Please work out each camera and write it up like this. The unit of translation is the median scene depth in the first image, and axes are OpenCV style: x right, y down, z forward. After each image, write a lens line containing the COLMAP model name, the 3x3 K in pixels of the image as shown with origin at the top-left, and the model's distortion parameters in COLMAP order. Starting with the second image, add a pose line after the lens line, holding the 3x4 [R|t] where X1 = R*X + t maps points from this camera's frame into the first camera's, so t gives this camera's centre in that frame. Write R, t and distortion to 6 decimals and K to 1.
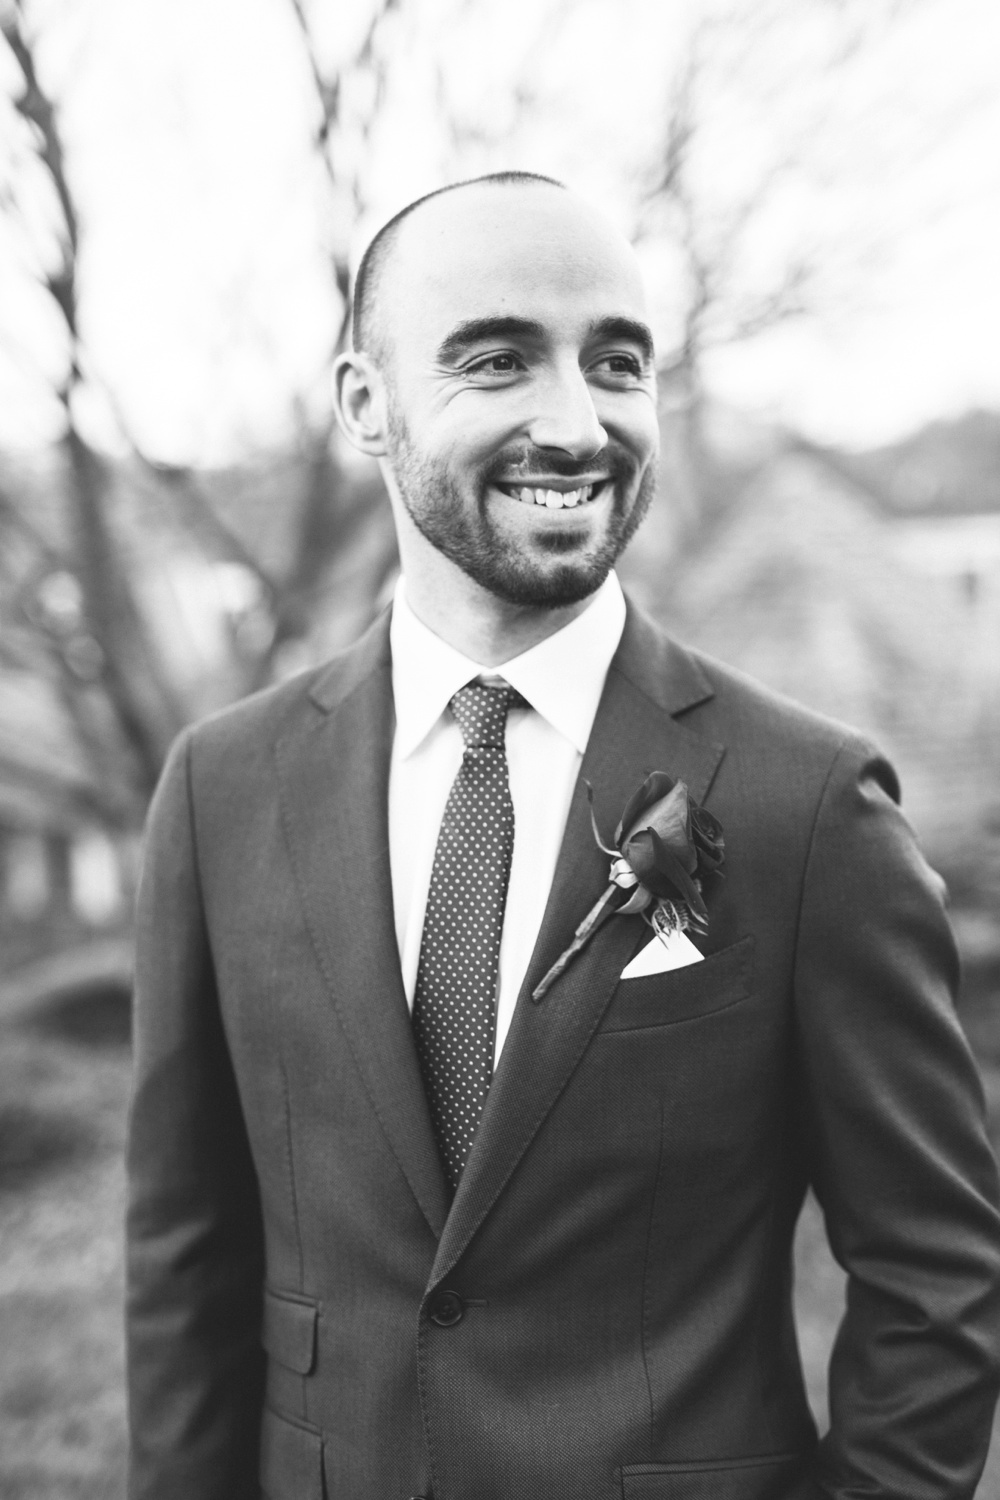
lens RADIAL K [[2214.4, 0, 500.0], [0, 2214.4, 750.0], [0, 0, 1]] dist [-0.009448, -0.025841]
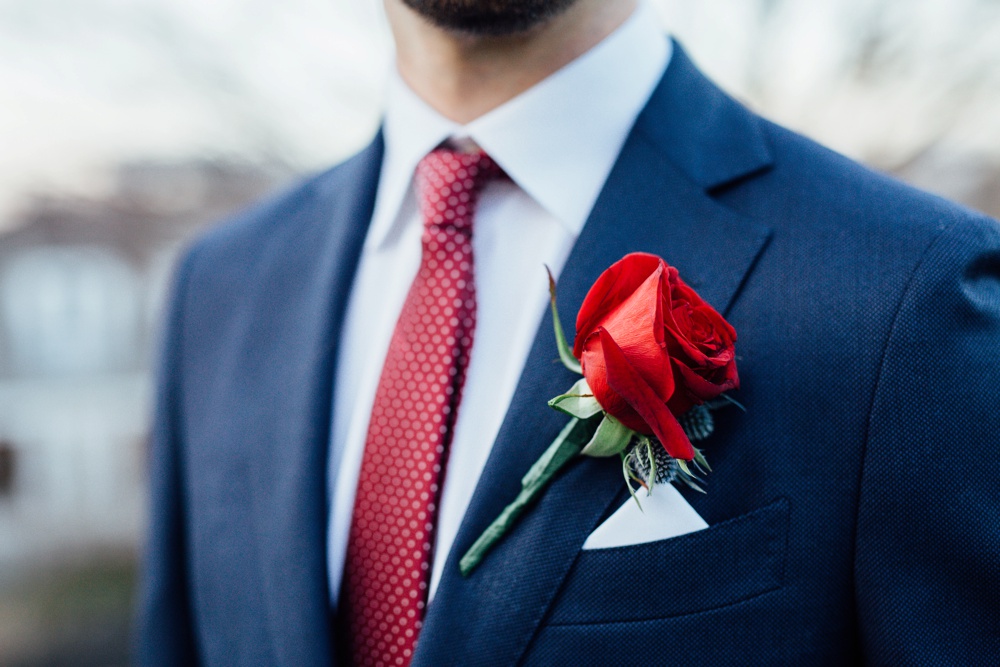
lens RADIAL K [[1476.3, 0, 500.0], [0, 1476.3, 333.5], [0, 0, 1]] dist [-0.009448, -0.025841]
pose [[0.948787, 0.018684, -0.315365, 0.175140], [-0.027324, 0.999362, -0.022996, 0.046602], [0.314734, 0.030436, 0.948692, 0.546129]]
